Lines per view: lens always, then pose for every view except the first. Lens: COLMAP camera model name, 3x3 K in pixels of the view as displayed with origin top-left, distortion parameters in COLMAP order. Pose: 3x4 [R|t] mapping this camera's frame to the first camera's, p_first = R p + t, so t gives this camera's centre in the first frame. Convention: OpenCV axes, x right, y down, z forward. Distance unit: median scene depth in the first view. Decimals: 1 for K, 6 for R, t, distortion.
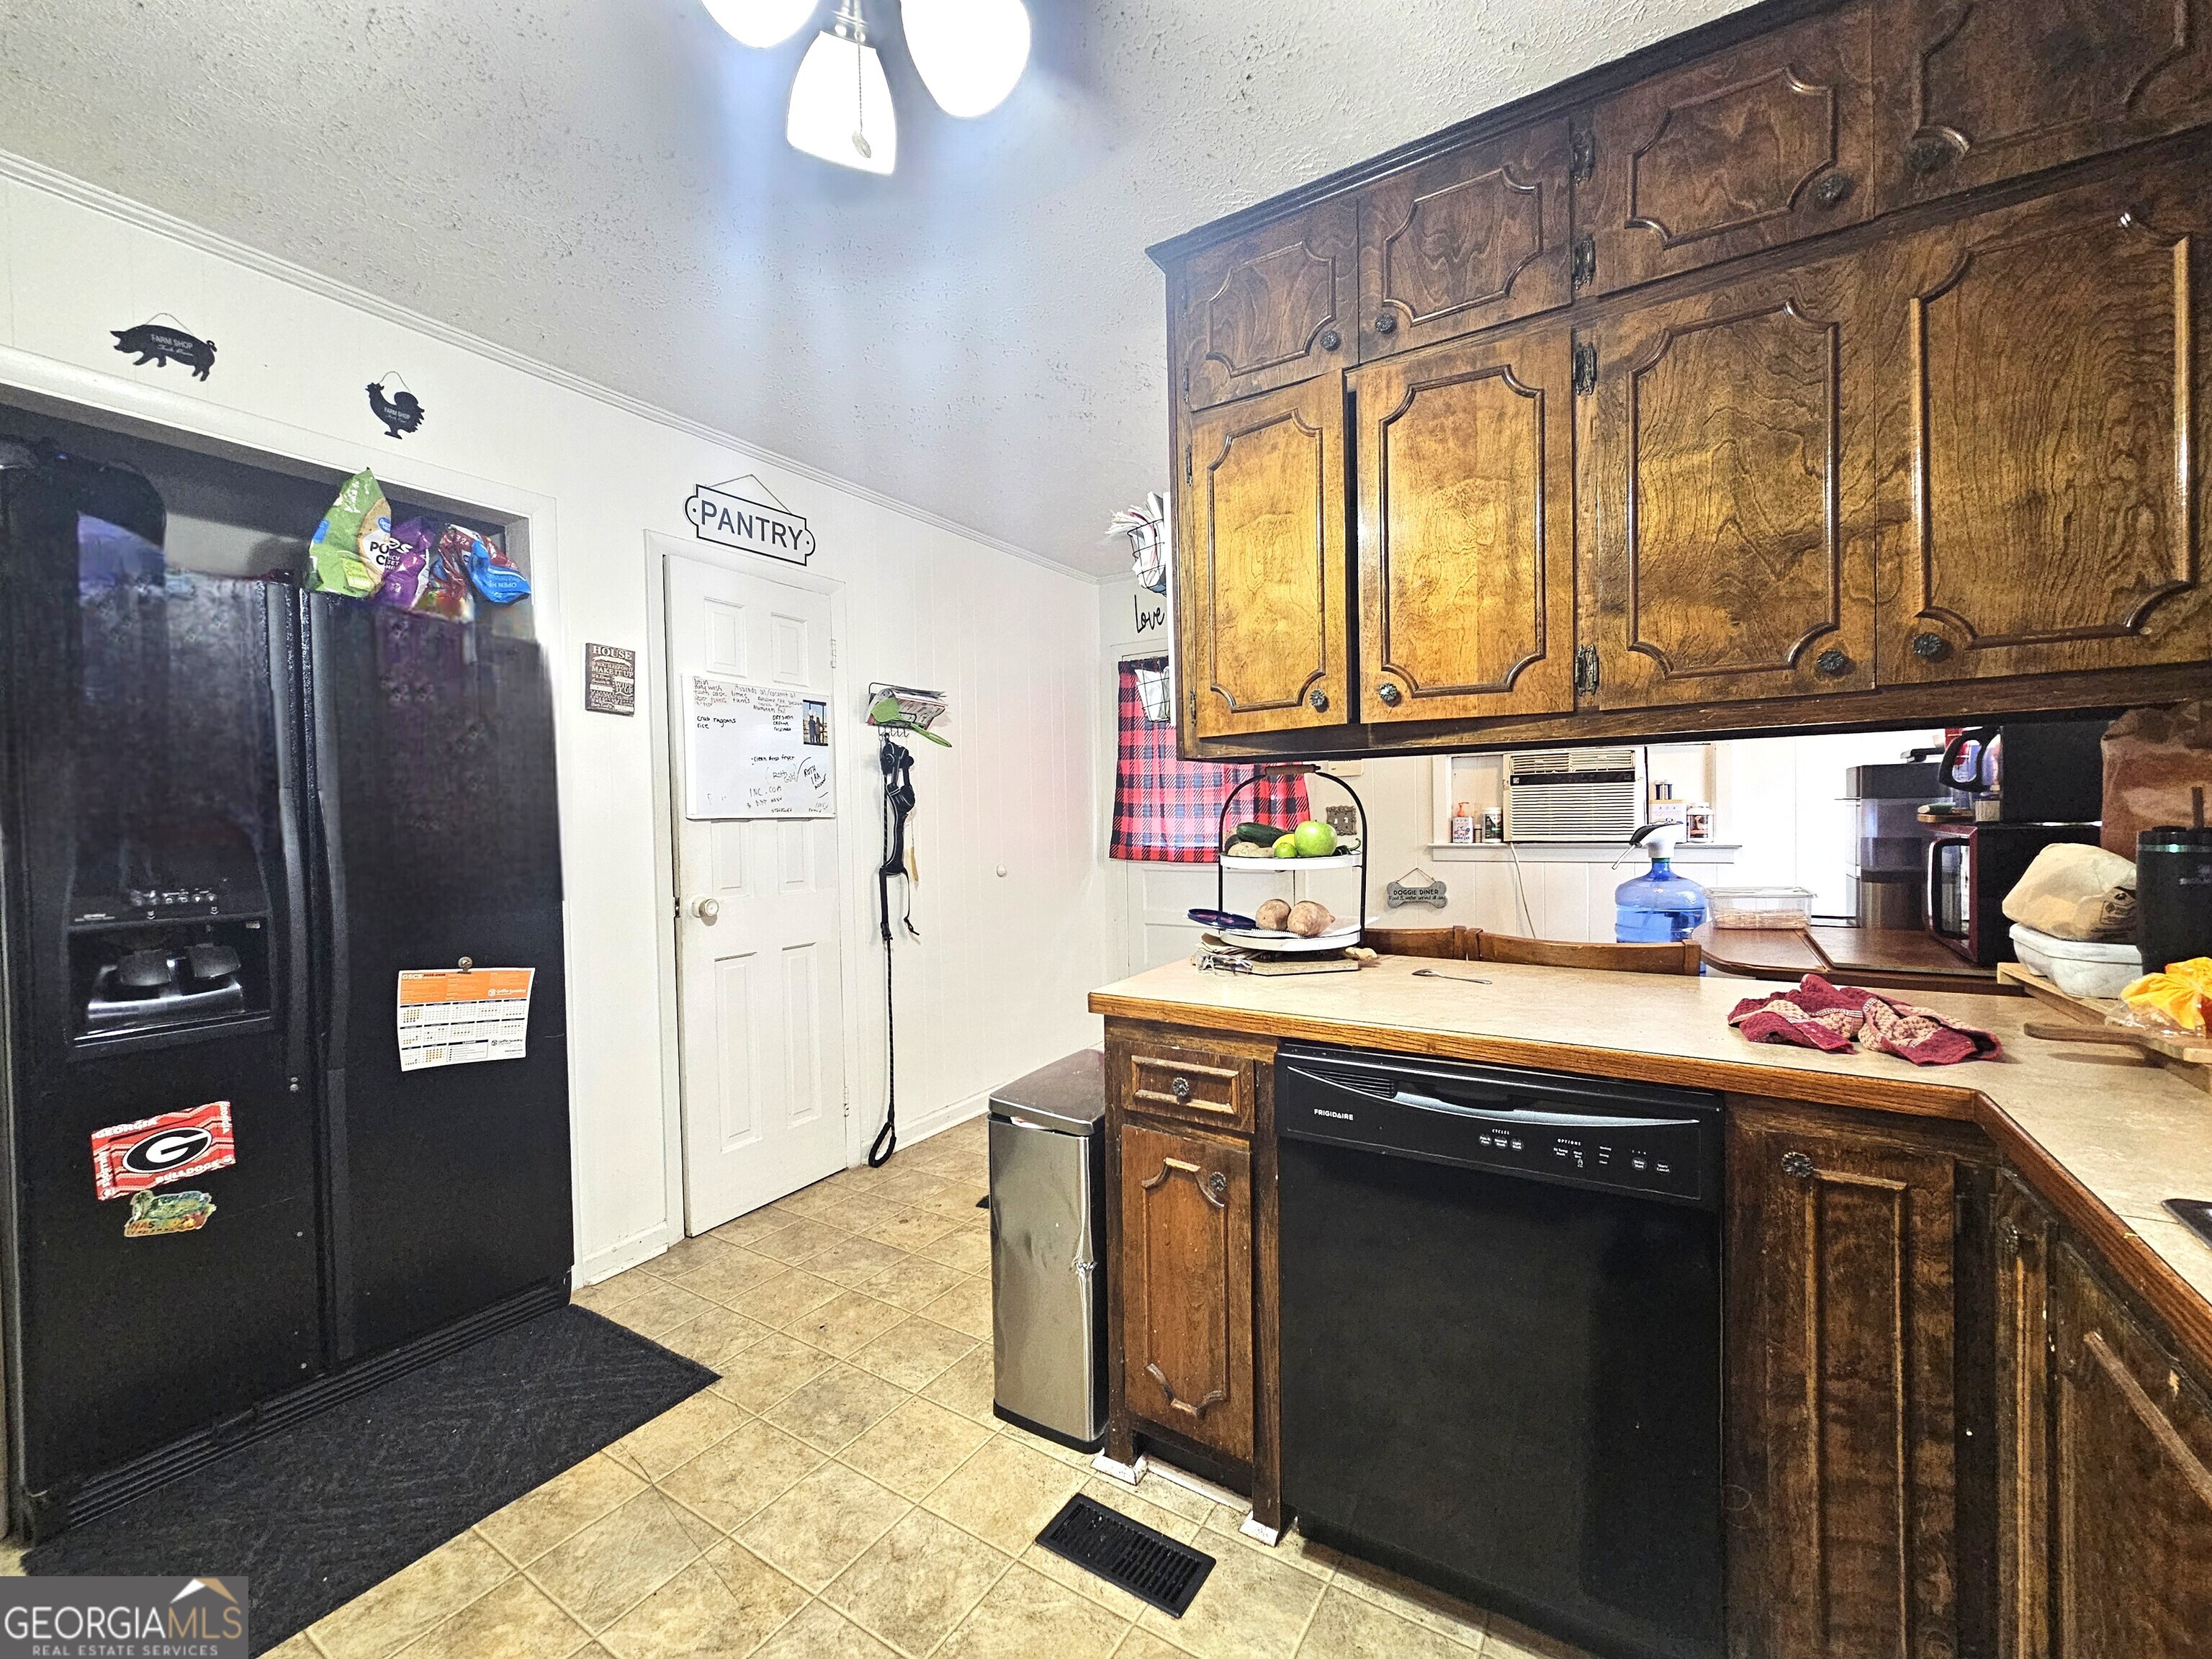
lens RADIAL K [[903.3, 0, 1104.8], [0, 903.3, 834.1], [0, 0, 1]] dist [-0.000279, -0.000095]
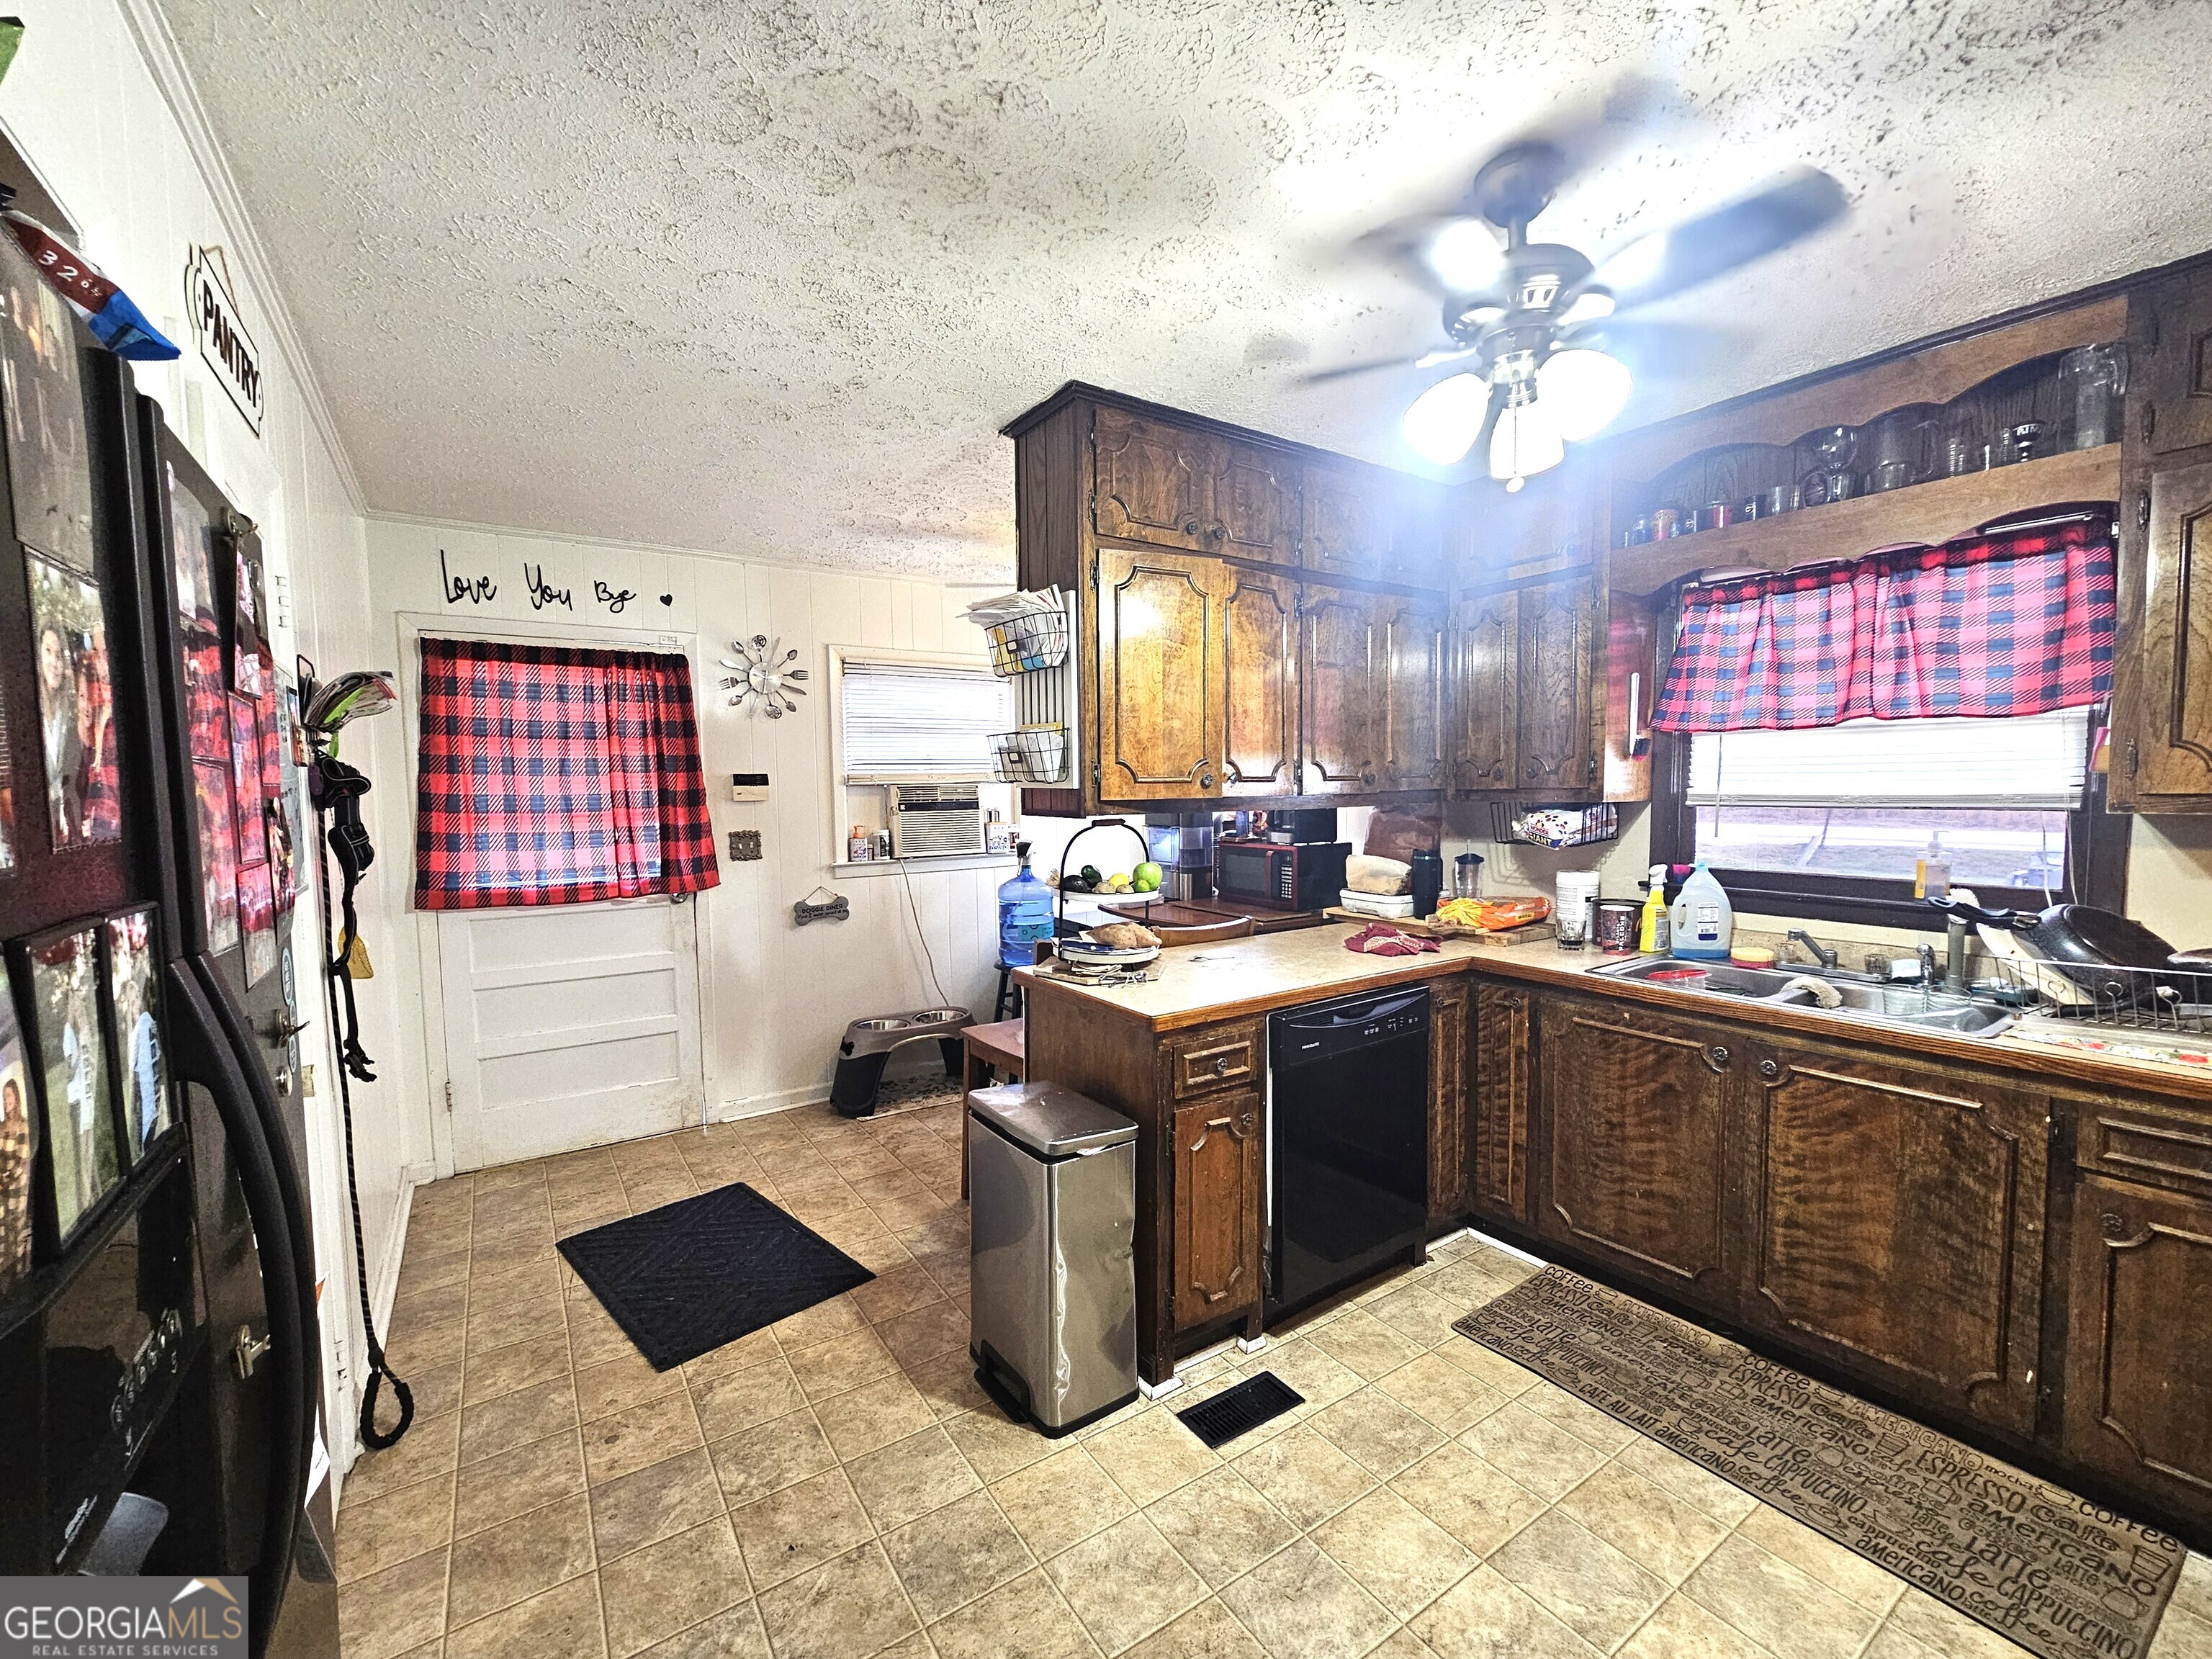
lens RADIAL K [[903.3, 0, 1100.2], [0, 903.3, 835.9], [0, 0, 1]] dist [-0.000279, -0.000095]
pose [[0.408480, -0.037814, 0.911984, -0.734572], [0.025741, 0.999221, 0.029902, -0.068306], [-0.912404, 0.011261, 0.409135, 0.357996]]
